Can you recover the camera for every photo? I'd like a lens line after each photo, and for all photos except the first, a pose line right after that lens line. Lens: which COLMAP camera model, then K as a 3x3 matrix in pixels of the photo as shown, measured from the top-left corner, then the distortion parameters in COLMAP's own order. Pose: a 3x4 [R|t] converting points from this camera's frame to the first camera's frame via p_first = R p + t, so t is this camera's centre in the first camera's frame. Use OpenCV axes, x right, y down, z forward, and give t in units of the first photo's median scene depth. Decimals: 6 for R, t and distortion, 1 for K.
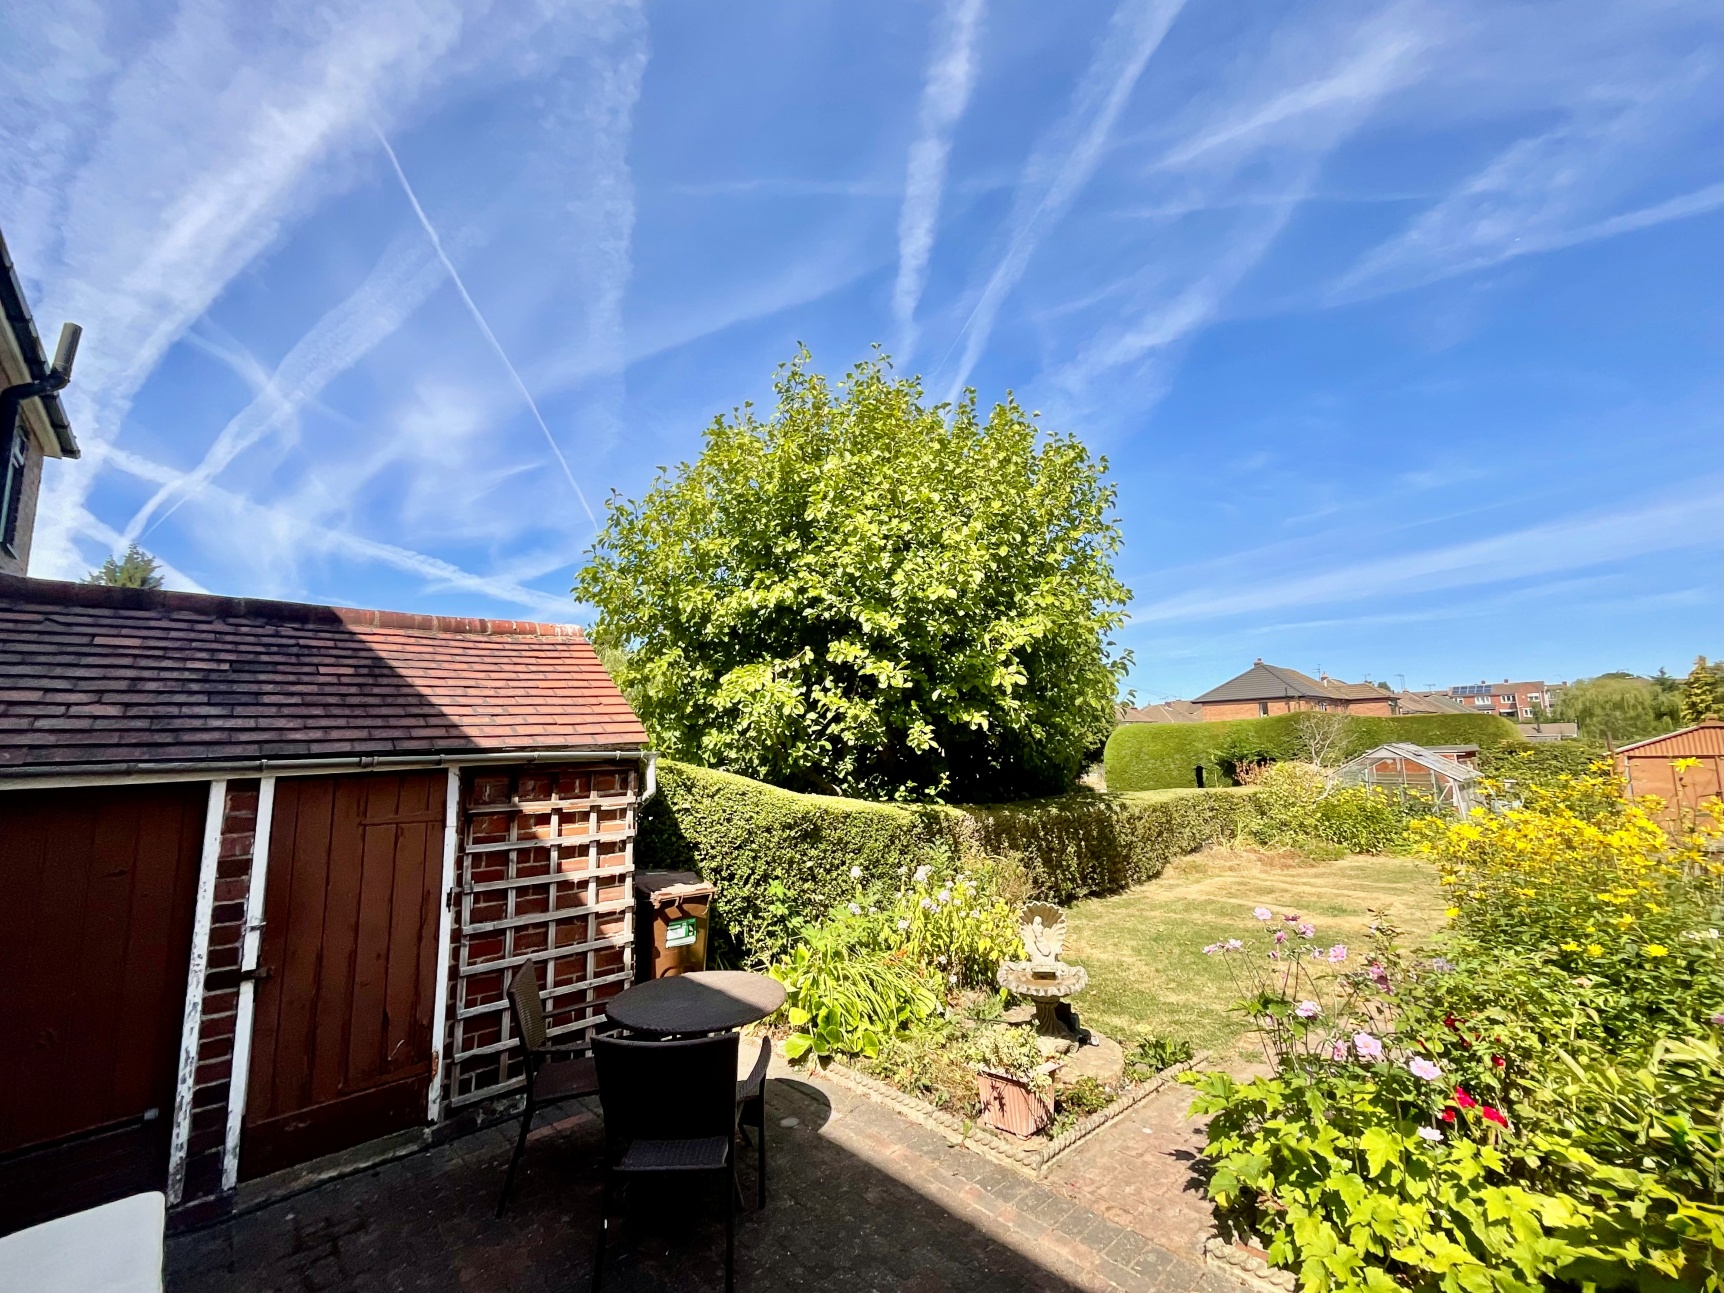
lens RADIAL K [[716.2, 0, 863.4], [0, 716.2, 642.2], [0, 0, 1]] dist [-0.001258, 0.000130]
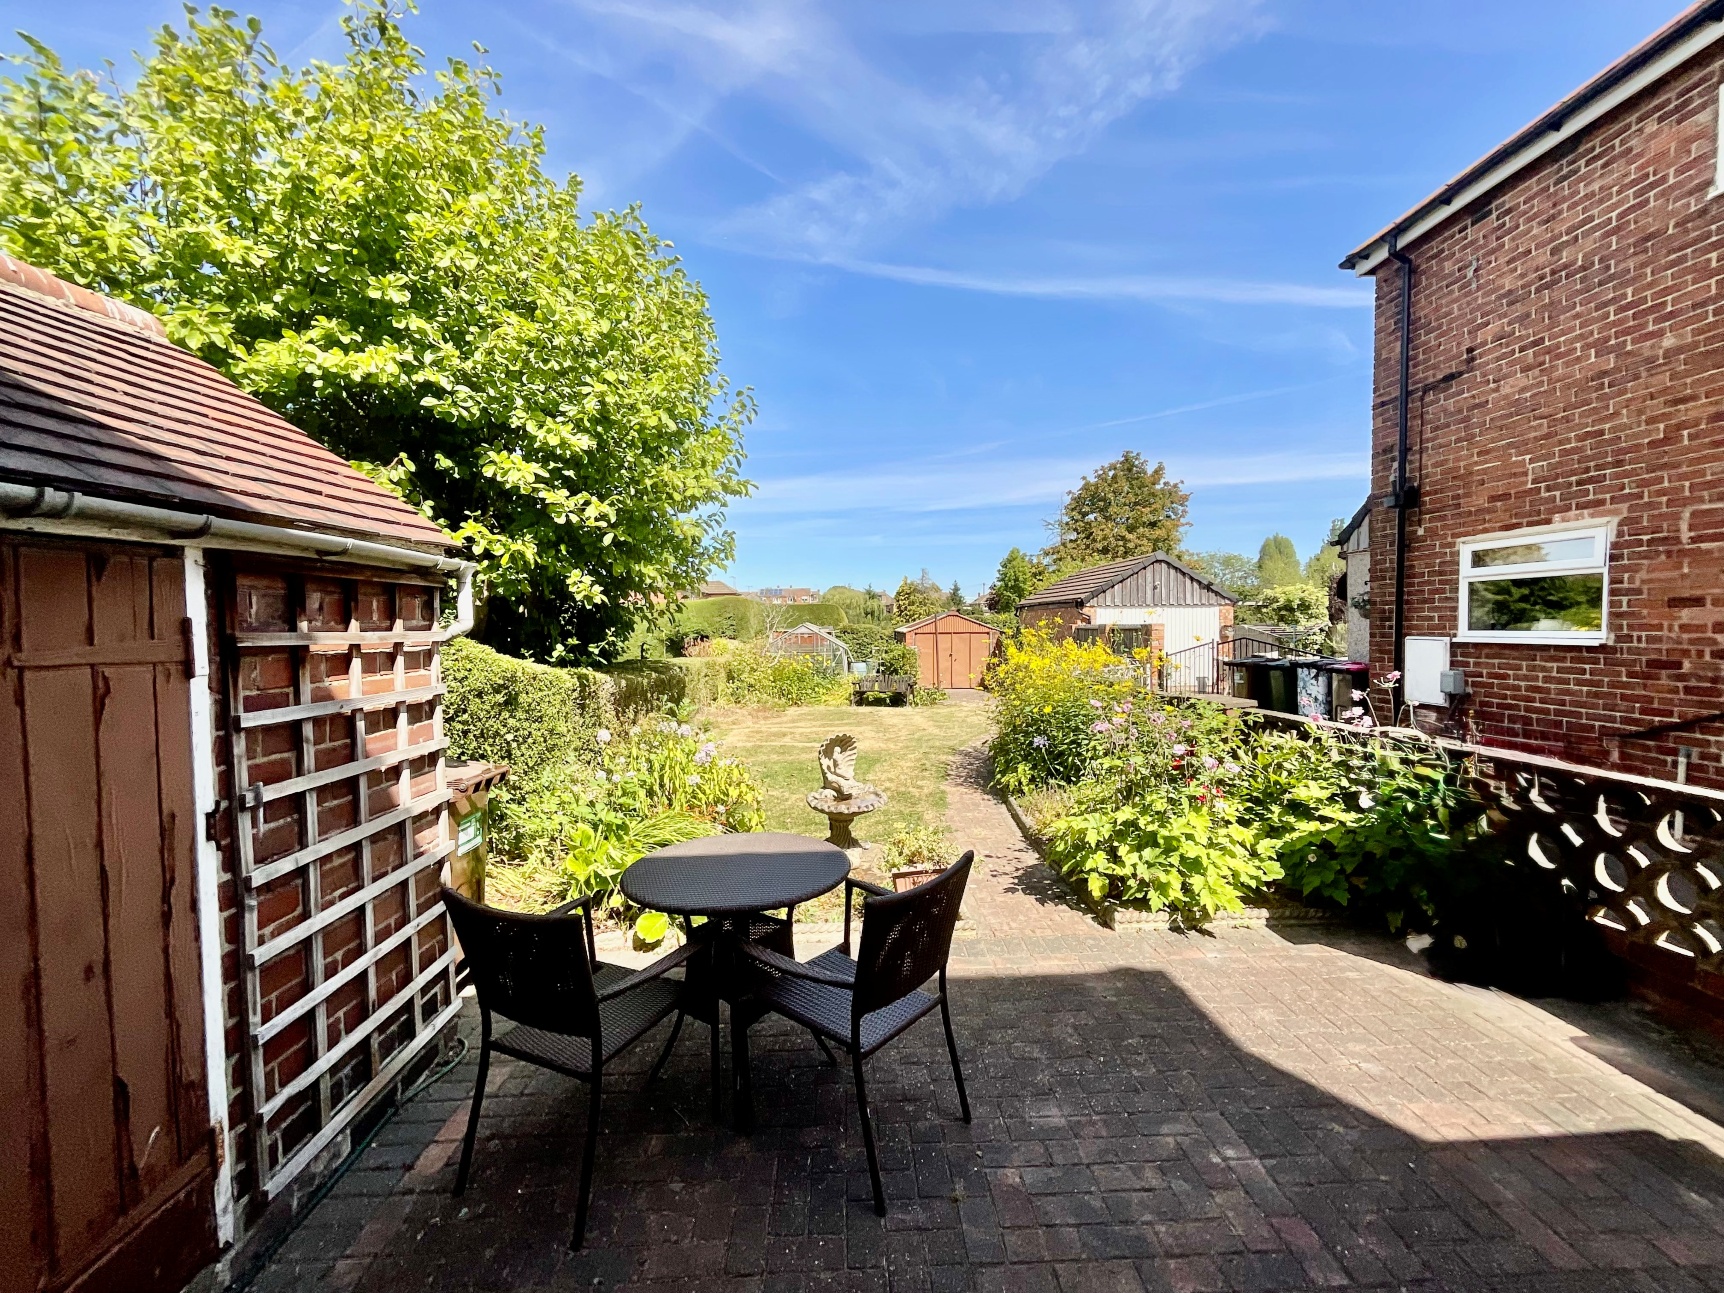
lens RADIAL K [[700.8, 0, 861.3], [0, 700.8, 649.7], [0, 0, 1]] dist [-0.001049, -0.000353]
pose [[0.650113, -0.011854, 0.759745, -0.580537], [-0.112795, 0.987295, 0.111923, 0.129335], [-0.751419, -0.158458, 0.640516, 0.356547]]
